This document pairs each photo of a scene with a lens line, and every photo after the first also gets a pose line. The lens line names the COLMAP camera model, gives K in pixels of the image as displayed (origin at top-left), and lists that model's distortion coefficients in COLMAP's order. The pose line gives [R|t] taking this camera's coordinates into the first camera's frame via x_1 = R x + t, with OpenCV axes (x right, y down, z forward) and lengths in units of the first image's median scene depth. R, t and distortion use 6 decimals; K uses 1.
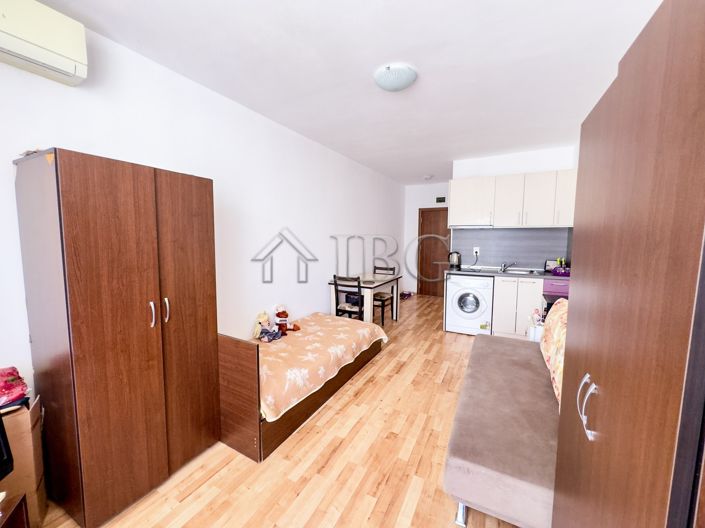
lens RADIAL K [[281.1, 0, 352.9], [0, 281.1, 264.3], [0, 0, 1]] dist [-0.003233, 0.000680]
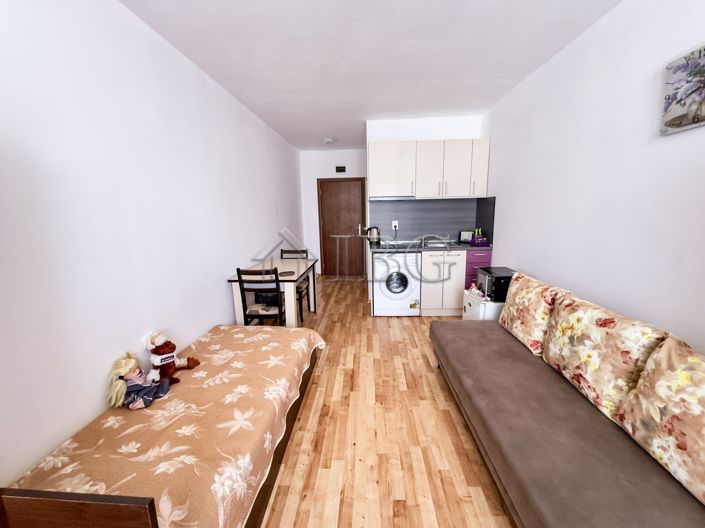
lens RADIAL K [[281.1, 0, 352.9], [0, 281.1, 263.7], [0, 0, 1]] dist [-0.003233, 0.000680]
pose [[0.904089, -0.100418, 0.415379, -0.136977], [0.065454, 0.993070, 0.097611, -0.033358], [-0.422302, -0.061061, 0.904396, 0.354966]]
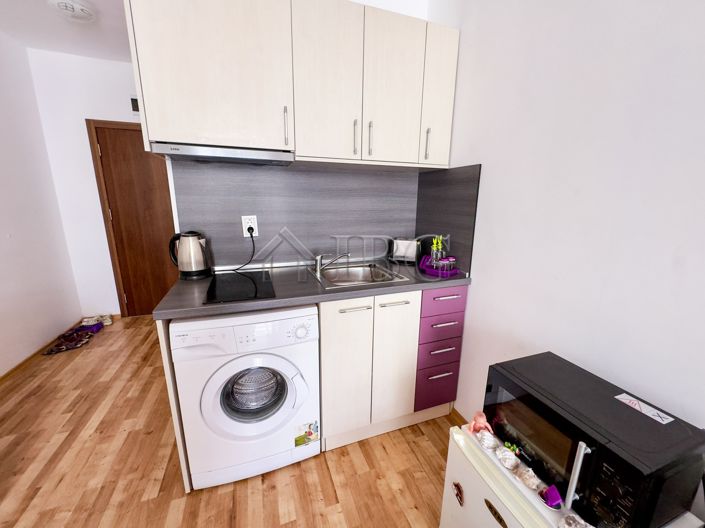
lens RADIAL K [[281.1, 0, 351.9], [0, 281.1, 264.5], [0, 0, 1]] dist [-0.003233, 0.000680]
pose [[0.669896, -0.161516, 0.724674, 0.412031], [0.061942, 0.984806, 0.162235, -0.080599], [-0.739867, -0.063793, 0.669722, 1.061985]]
